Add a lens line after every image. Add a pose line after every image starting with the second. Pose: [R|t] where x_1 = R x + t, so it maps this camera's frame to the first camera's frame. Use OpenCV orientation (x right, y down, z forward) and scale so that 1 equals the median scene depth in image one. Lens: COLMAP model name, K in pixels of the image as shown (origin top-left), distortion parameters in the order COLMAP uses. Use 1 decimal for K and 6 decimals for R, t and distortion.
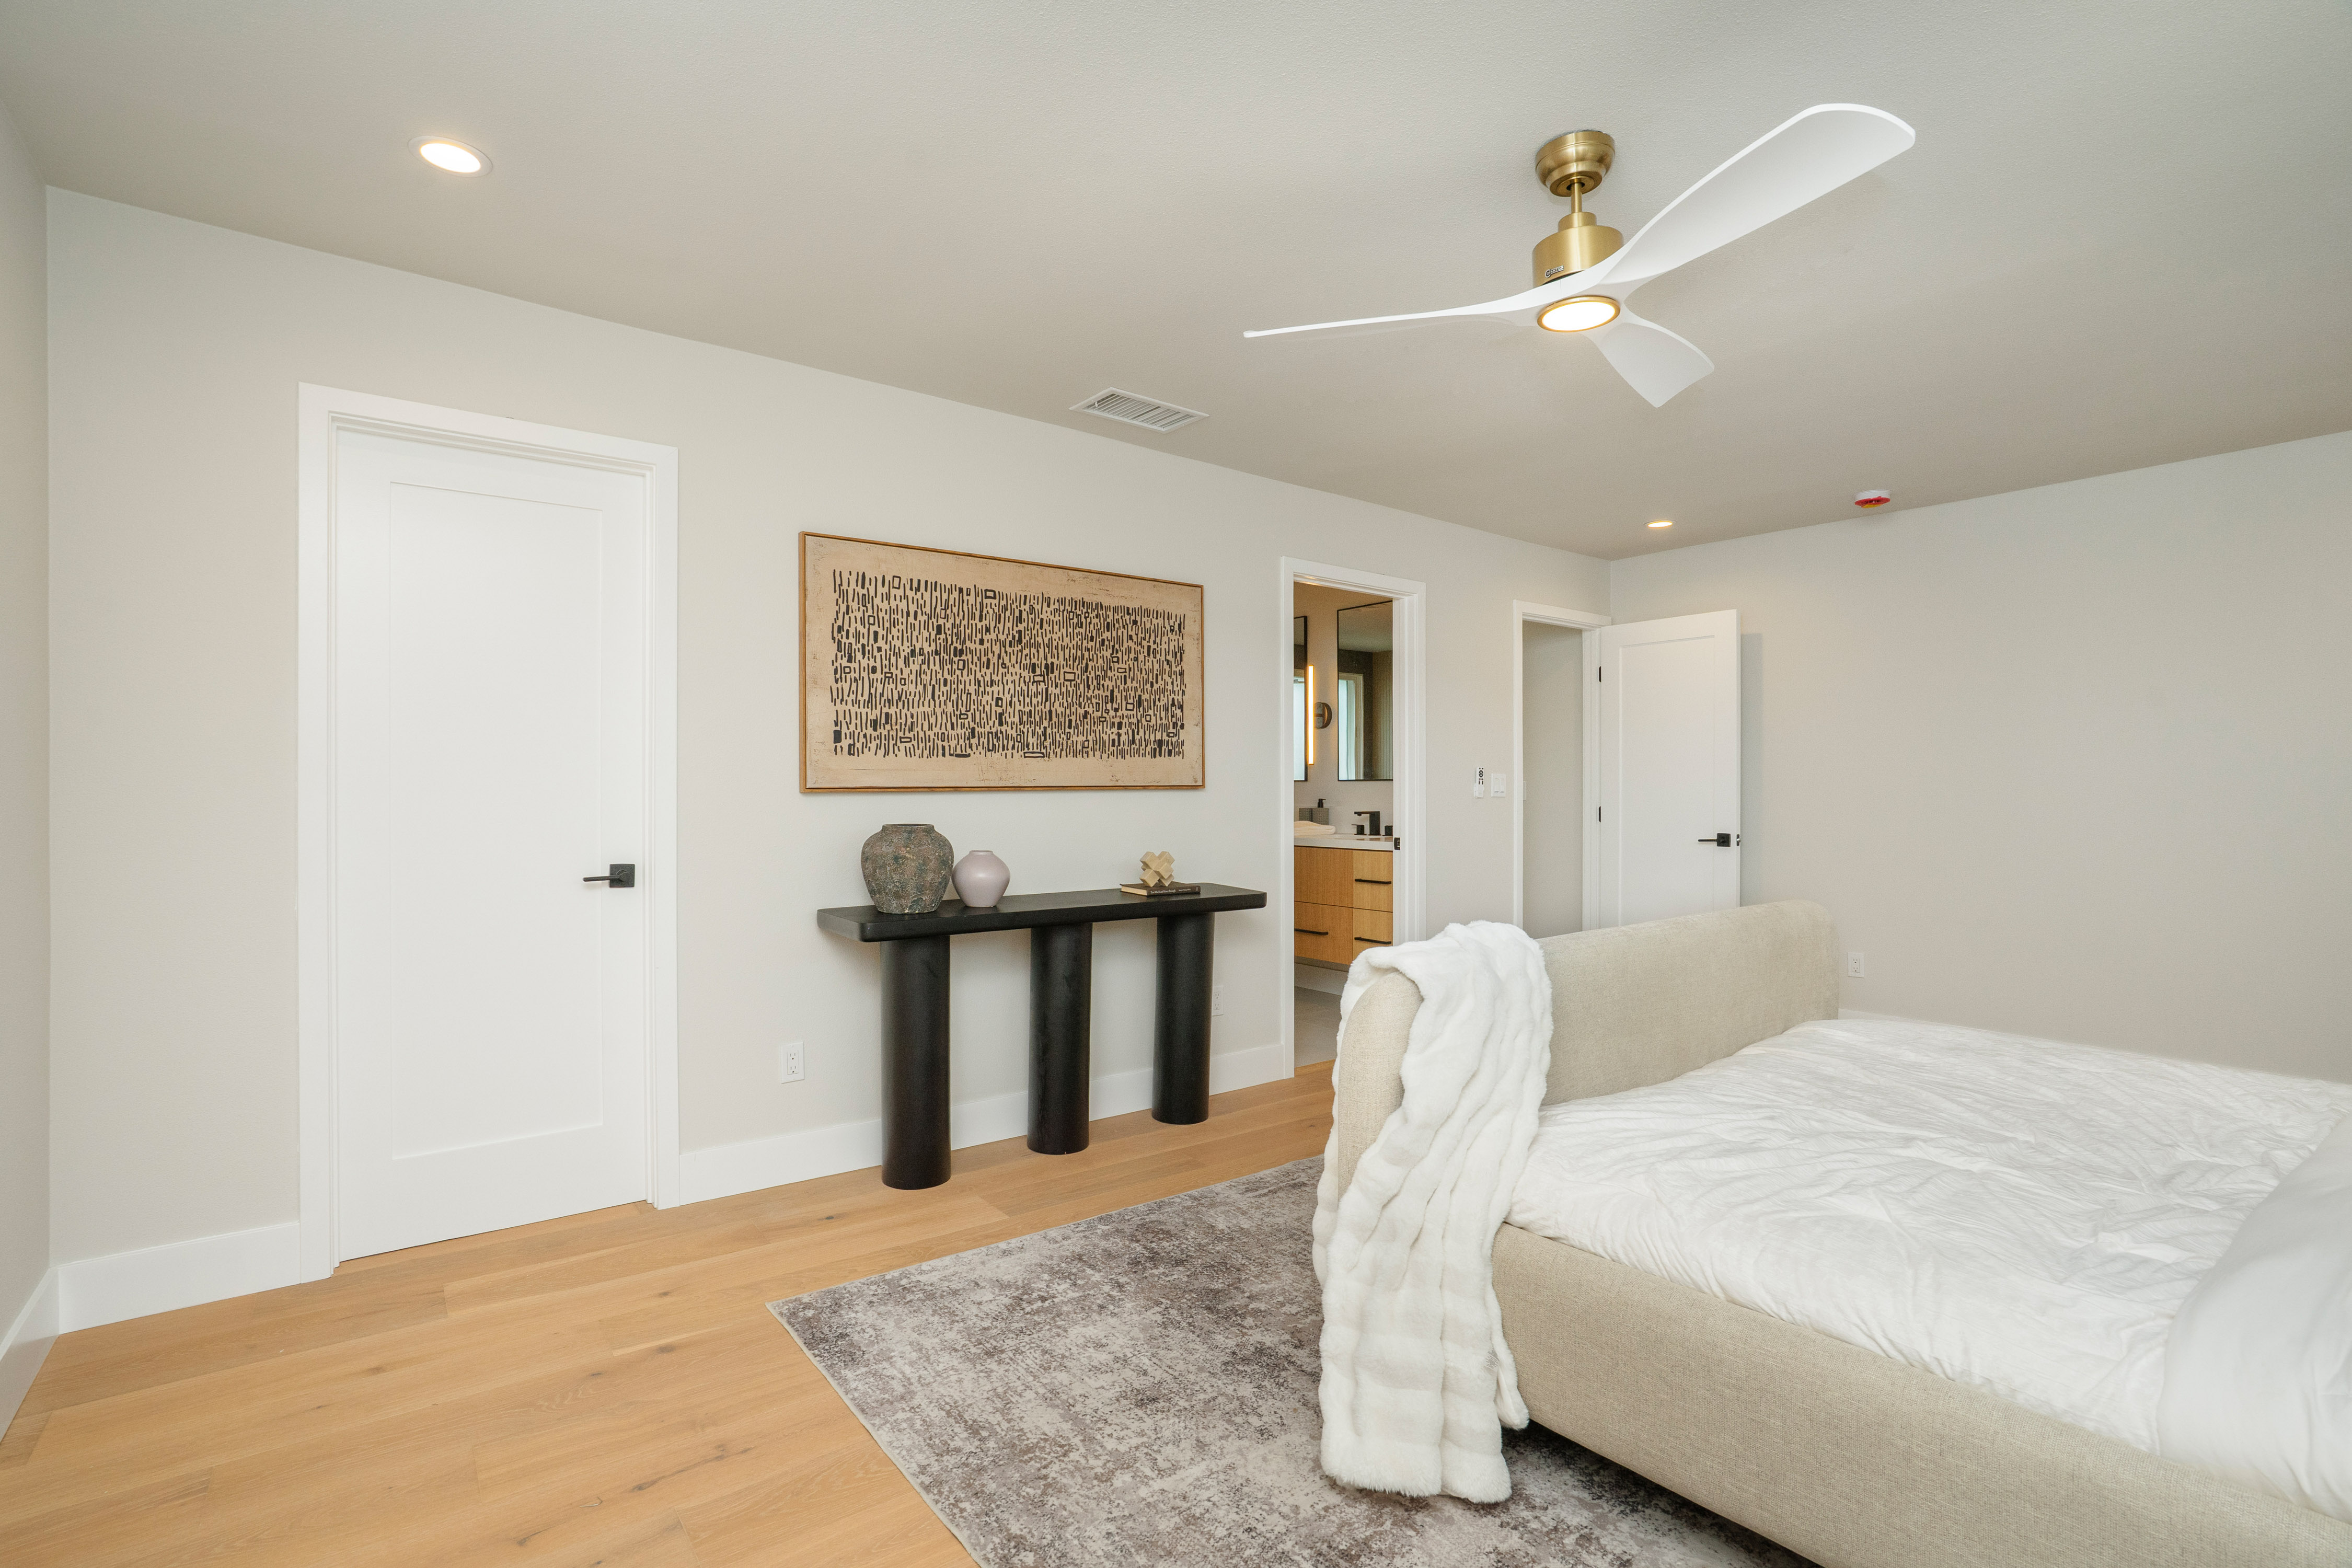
lens RADIAL K [[1084.9, 0, 1176.0], [0, 1084.9, 784.0], [0, 0, 1]] dist [-0.052840, 0.024153]
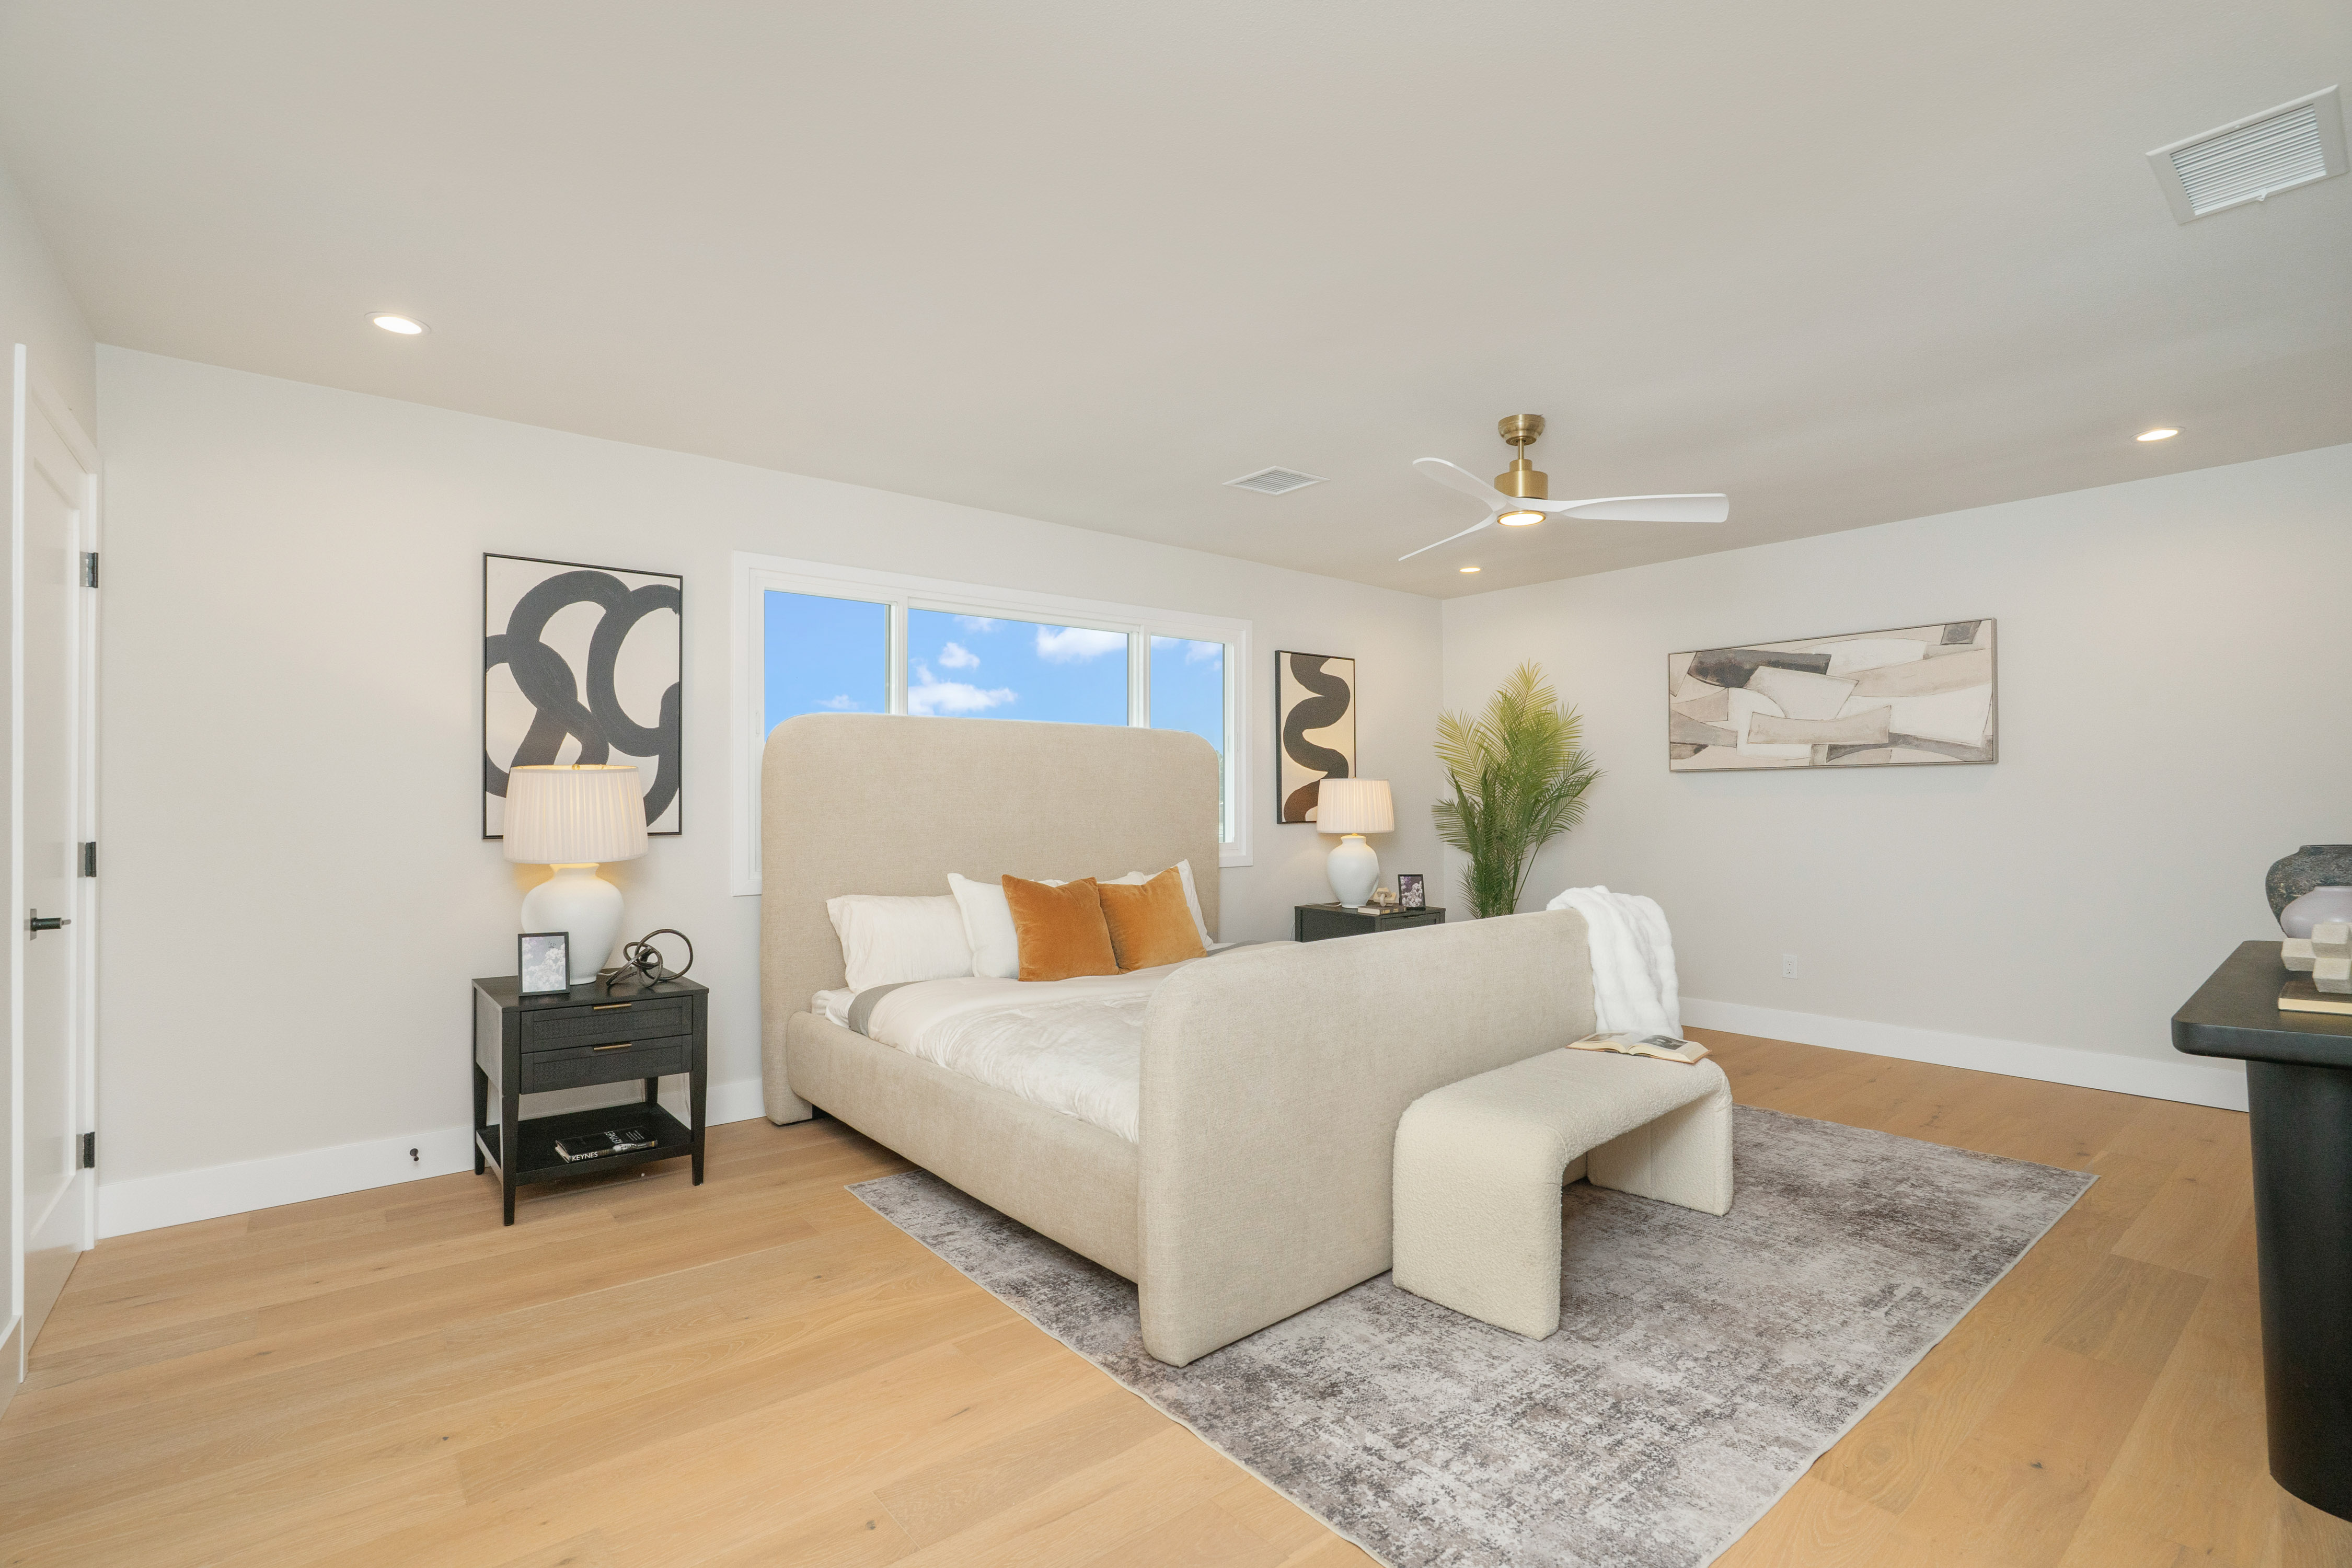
lens RADIAL K [[1084.9, 0, 1176.0], [0, 1084.9, 784.0], [0, 0, 1]] dist [-0.052840, 0.024153]
pose [[-0.998449, 0.003521, -0.055562, 0.859857], [0.003896, 0.999970, -0.006646, -0.011646], [0.055537, -0.006852, -0.998433, 2.256044]]
